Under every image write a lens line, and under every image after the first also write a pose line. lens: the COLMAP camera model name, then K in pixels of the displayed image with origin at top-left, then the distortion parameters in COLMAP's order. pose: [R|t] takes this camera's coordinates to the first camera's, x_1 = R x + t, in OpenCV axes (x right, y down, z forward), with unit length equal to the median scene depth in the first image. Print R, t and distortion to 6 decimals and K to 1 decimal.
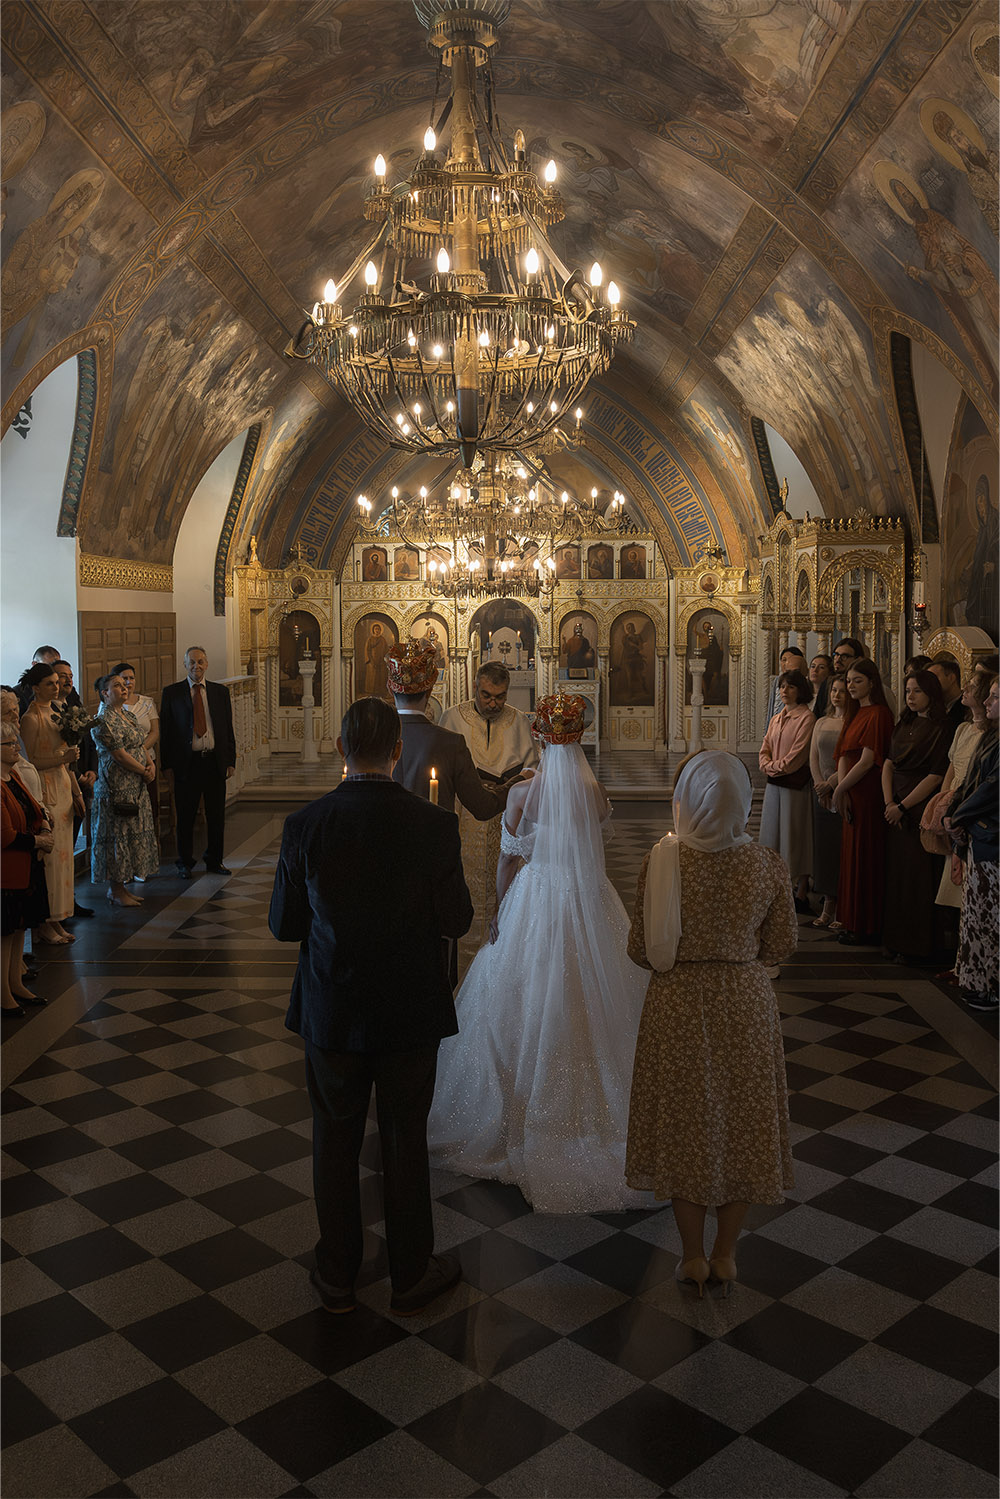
lens RADIAL K [[1319.4, 0, 534.4], [0, 1319.4, 756.6], [0, 0, 1]] dist [-0.008234, 0.009381]
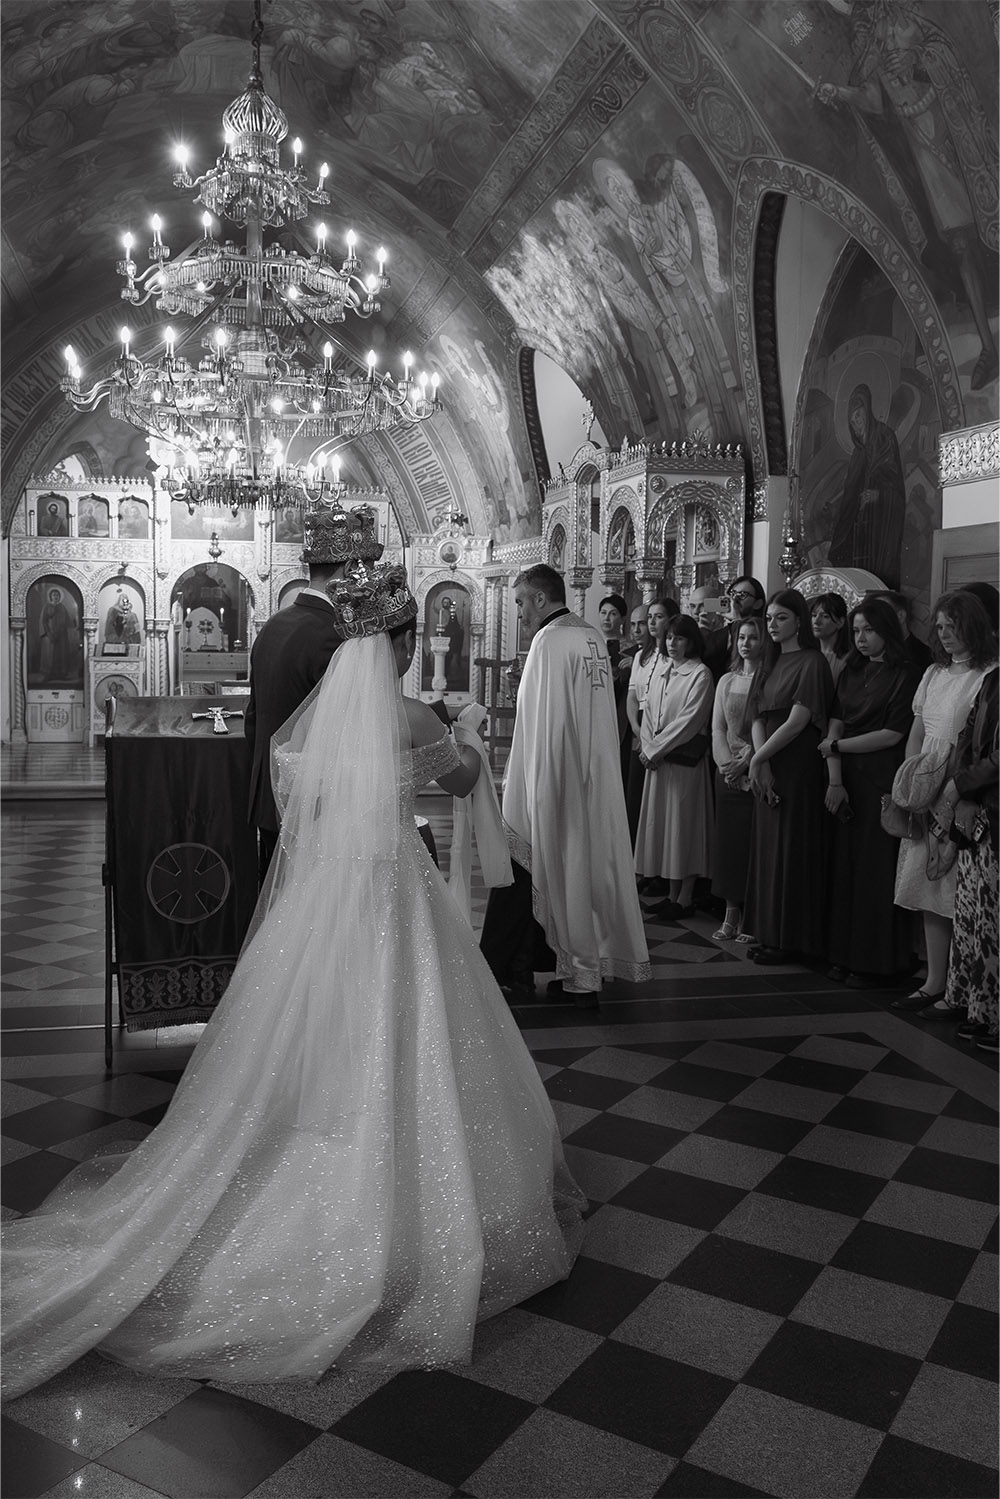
lens RADIAL K [[1319.4, 0, 534.4], [0, 1319.4, 756.6], [0, 0, 1]] dist [-0.008234, 0.009381]
pose [[0.969818, -0.004458, 0.243789, -0.034569], [0.006074, 0.999964, -0.005875, 0.013168], [-0.243754, 0.007179, 0.969811, 0.144045]]
